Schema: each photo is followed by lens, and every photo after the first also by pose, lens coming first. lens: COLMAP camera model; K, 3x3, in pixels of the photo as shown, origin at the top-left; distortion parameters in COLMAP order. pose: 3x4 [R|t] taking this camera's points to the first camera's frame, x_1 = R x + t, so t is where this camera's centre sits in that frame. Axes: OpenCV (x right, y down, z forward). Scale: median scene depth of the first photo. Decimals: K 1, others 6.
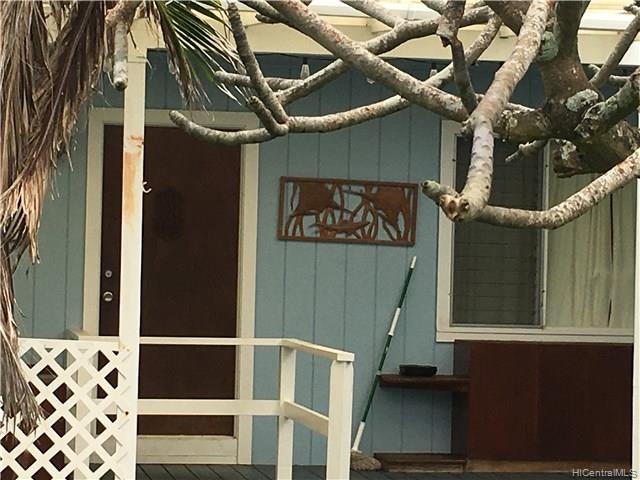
lens RADIAL K [[2123.3, 0, 320.0], [0, 2123.3, 240.0], [0, 0, 1]] dist [0.041957, -1.012060]
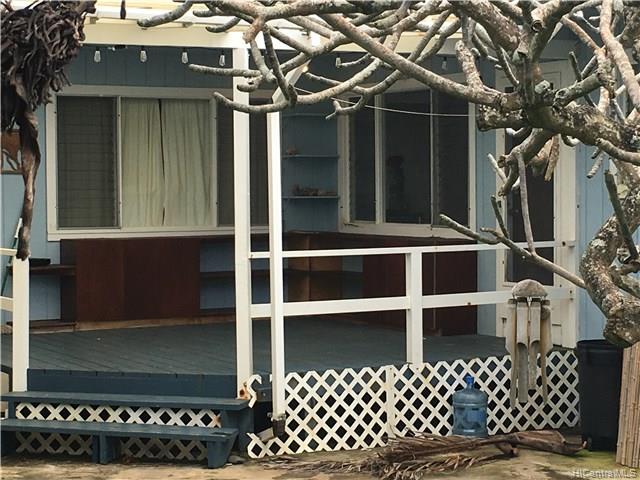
lens RADIAL K [[1527.8, 0, 320.0], [0, 1527.8, 240.0], [0, 0, 1]] dist [0.022801, -0.075463]
pose [[0.948170, -0.042078, 0.314966, -0.111554], [0.026322, 0.998188, 0.054112, -0.003700], [-0.316672, -0.043017, 0.947559, -0.027391]]
